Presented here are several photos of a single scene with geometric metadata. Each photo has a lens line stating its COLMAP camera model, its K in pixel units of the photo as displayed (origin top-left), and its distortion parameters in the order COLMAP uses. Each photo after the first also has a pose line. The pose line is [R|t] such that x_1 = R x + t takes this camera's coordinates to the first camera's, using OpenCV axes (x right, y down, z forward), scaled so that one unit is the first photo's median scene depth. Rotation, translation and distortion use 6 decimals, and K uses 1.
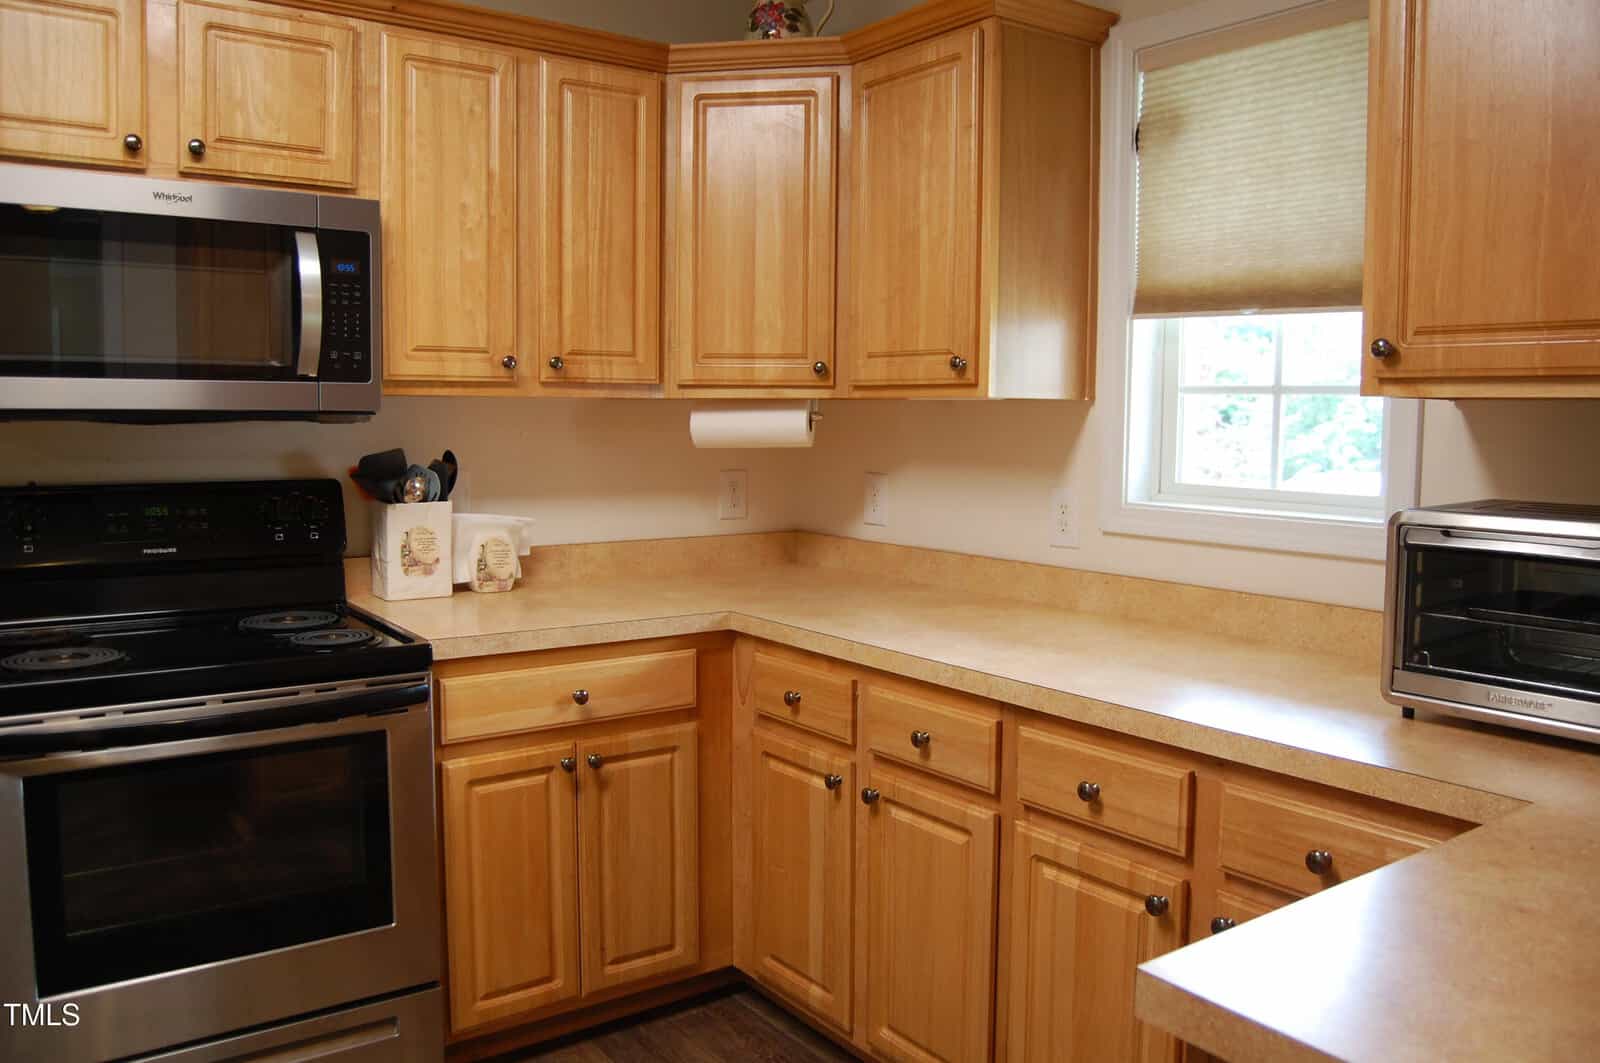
lens RADIAL K [[1248.1, 0, 809.0], [0, 1248.1, 526.3], [0, 0, 1]] dist [-0.094531, 0.031877]
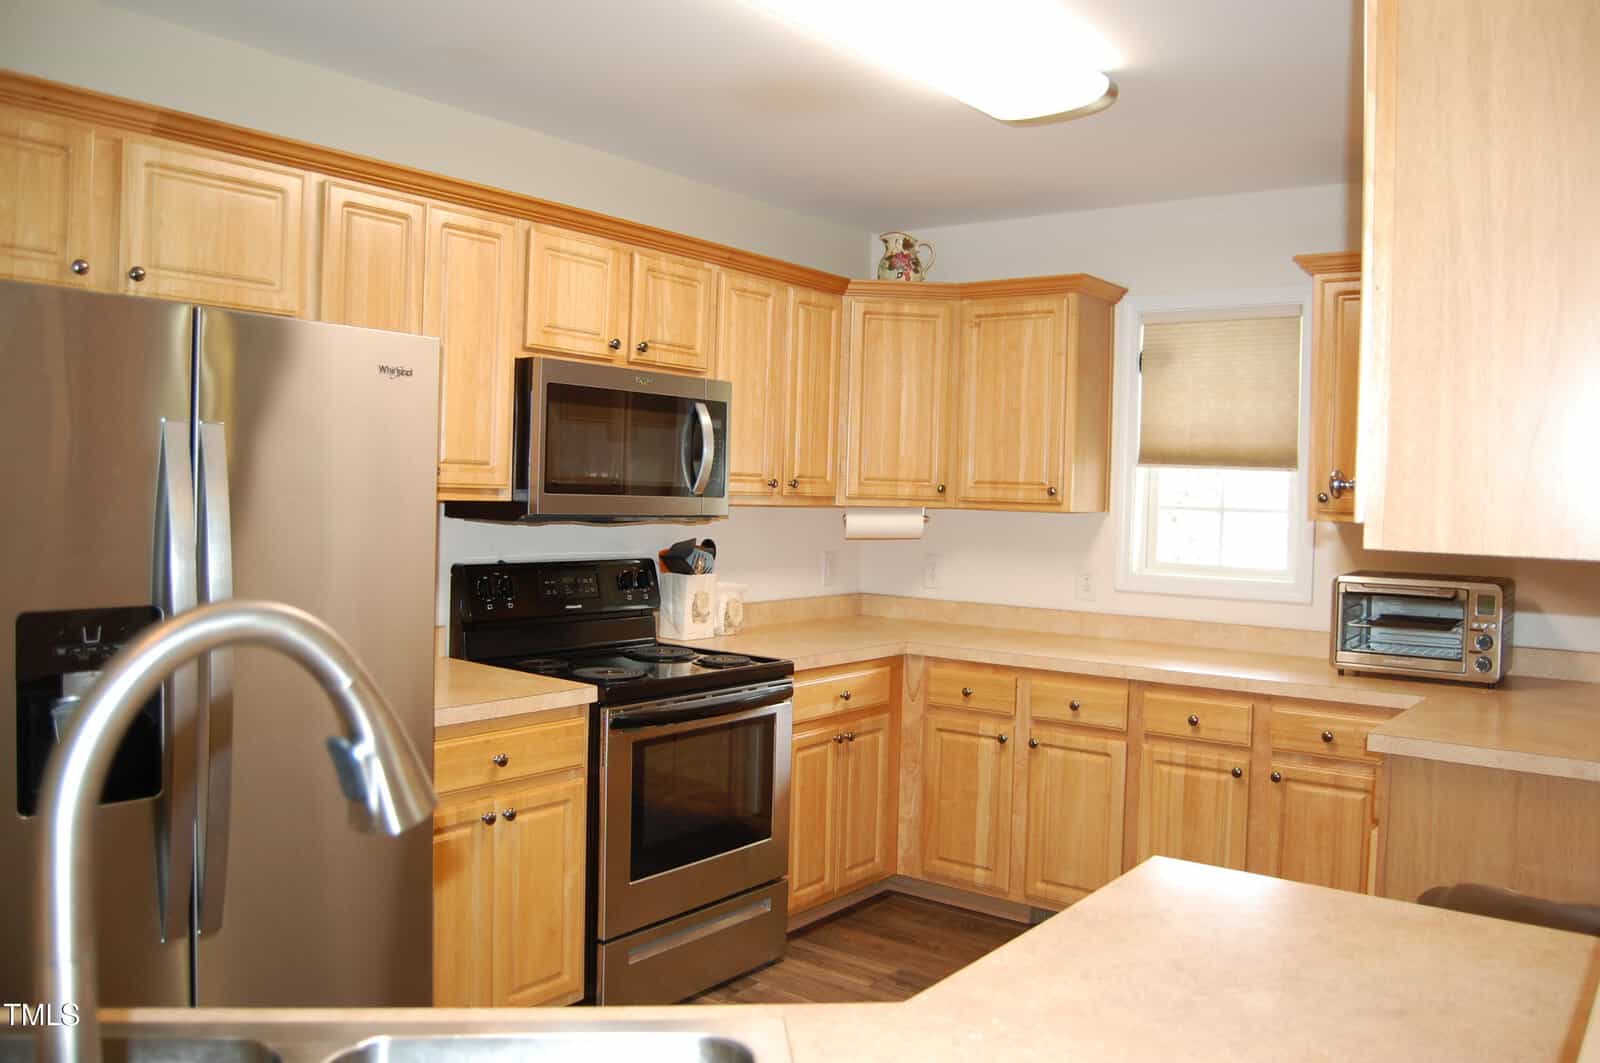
lens RADIAL K [[1248.1, 0, 809.0], [0, 1248.1, 526.3], [0, 0, 1]] dist [-0.094531, 0.031877]
pose [[0.958052, 0.008556, 0.286468, -0.679545], [0.007532, 0.998457, -0.055011, 0.007598], [-0.286497, 0.054861, 0.956509, -0.523550]]
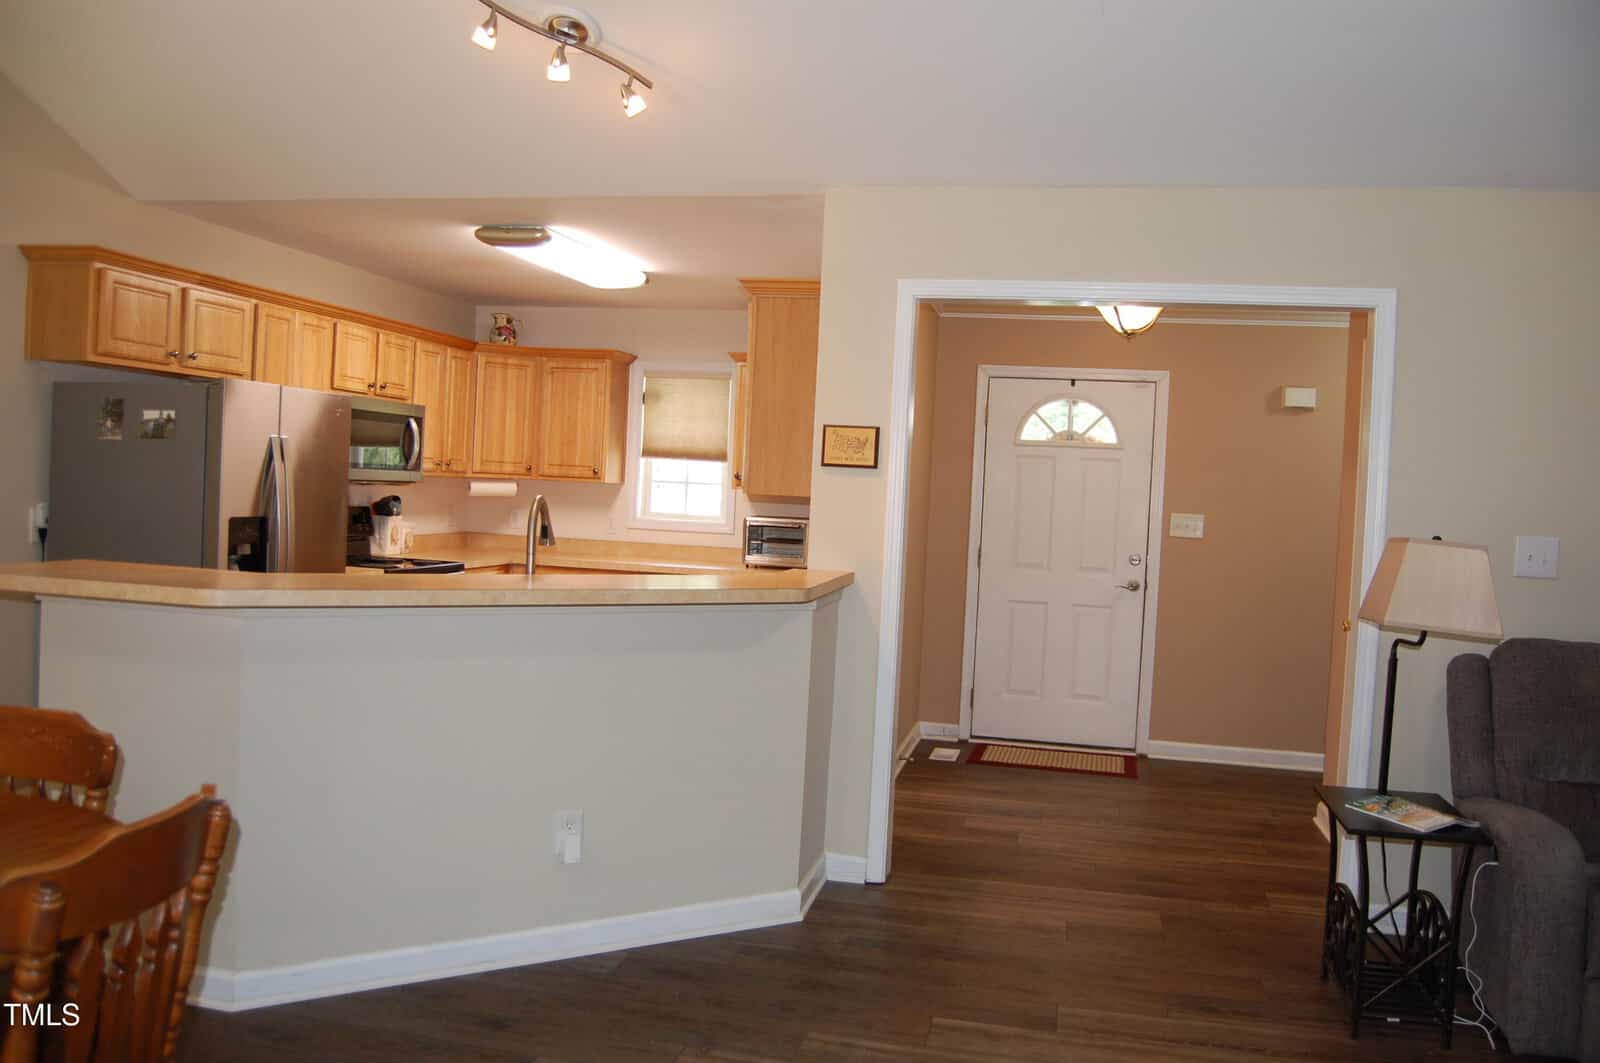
lens RADIAL K [[1248.1, 0, 809.0], [0, 1248.1, 526.3], [0, 0, 1]] dist [-0.094531, 0.031877]
pose [[0.741773, 0.004586, 0.670635, -1.506107], [0.018563, 0.999453, -0.027366, 0.094217], [-0.670394, 0.032748, 0.741282, -1.565037]]
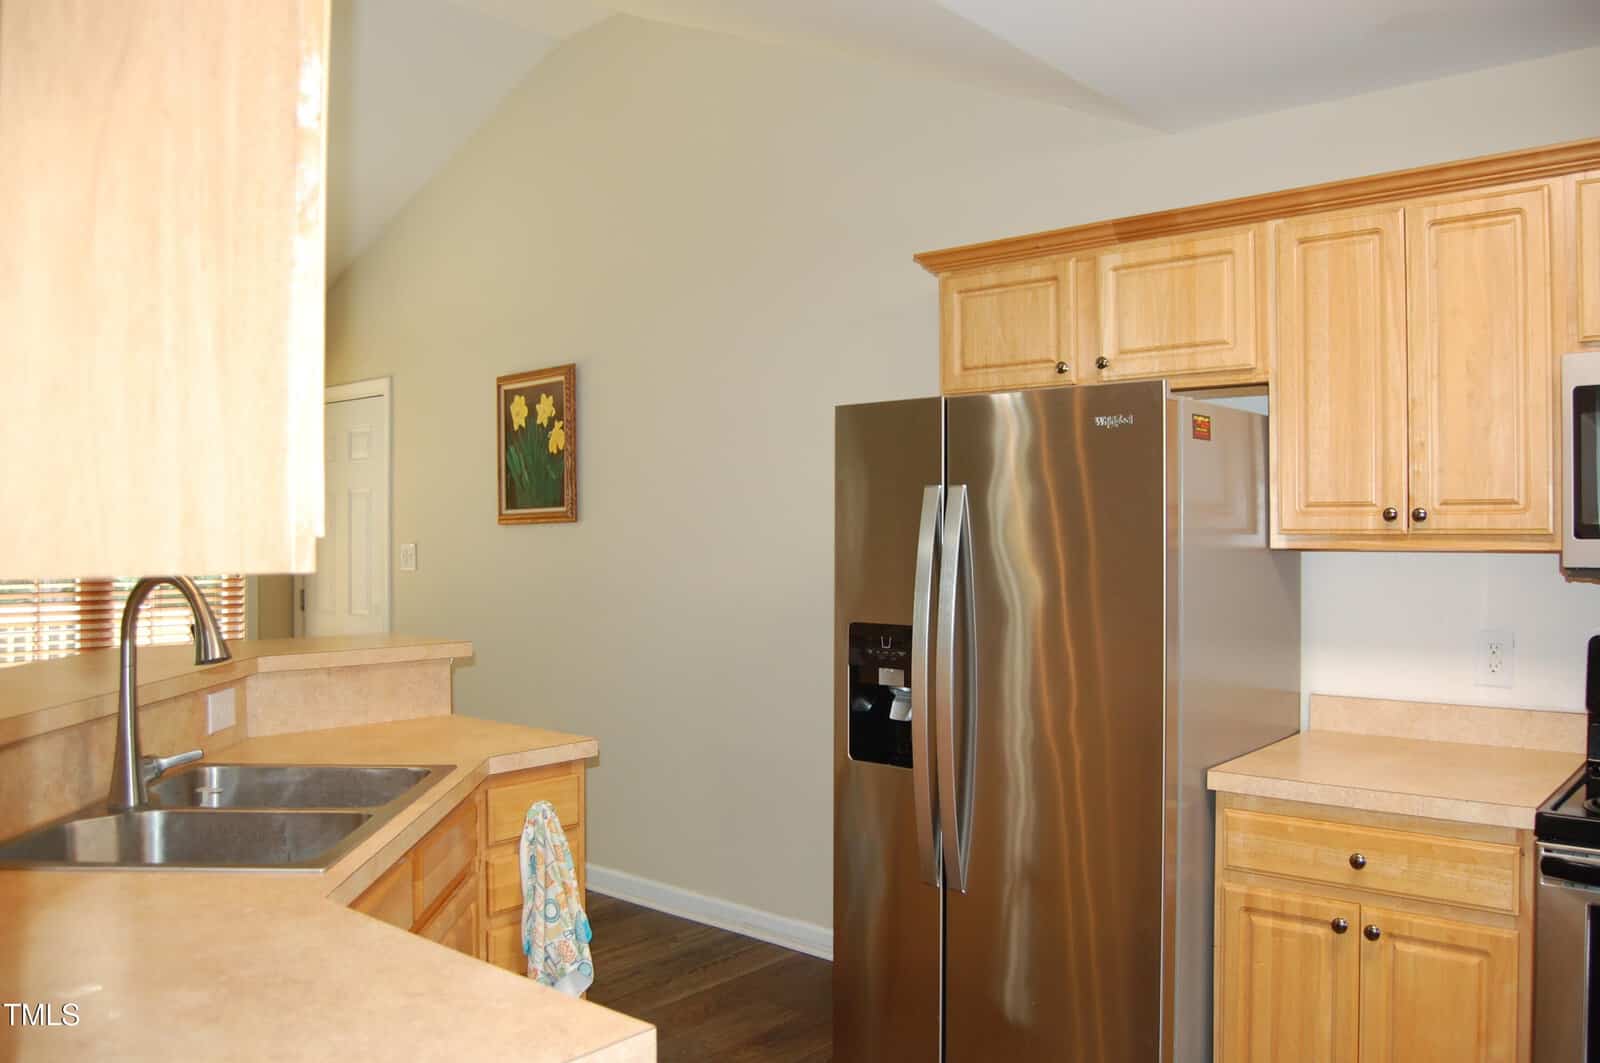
lens RADIAL K [[1248.1, 0, 809.0], [0, 1248.1, 526.3], [0, 0, 1]] dist [-0.094531, 0.031877]
pose [[0.226712, -0.013922, -0.973862, 0.193812], [-0.083340, 0.995953, -0.033639, -0.030435], [0.970390, 0.088788, 0.224634, 0.023177]]
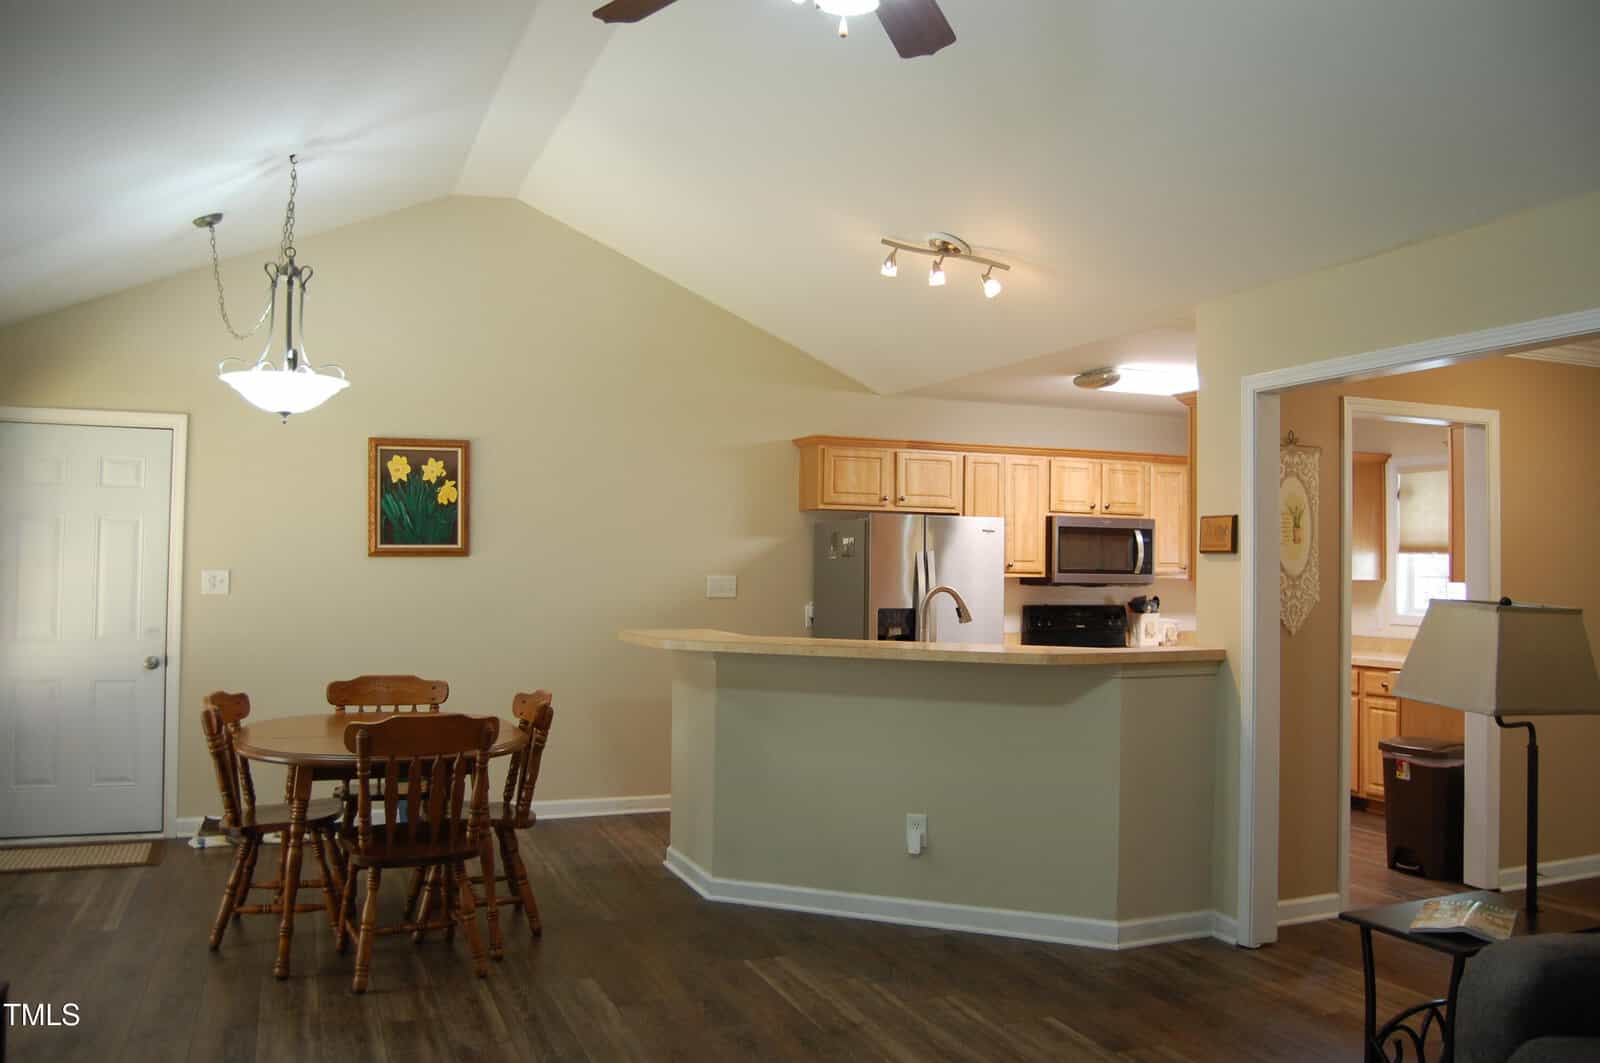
lens RADIAL K [[1248.1, 0, 809.0], [0, 1248.1, 526.3], [0, 0, 1]] dist [-0.094531, 0.031877]
pose [[0.972525, -0.005396, -0.232735, -0.456909], [-0.023741, 0.992220, -0.122210, 0.170795], [0.231584, 0.124378, 0.964831, -2.289920]]
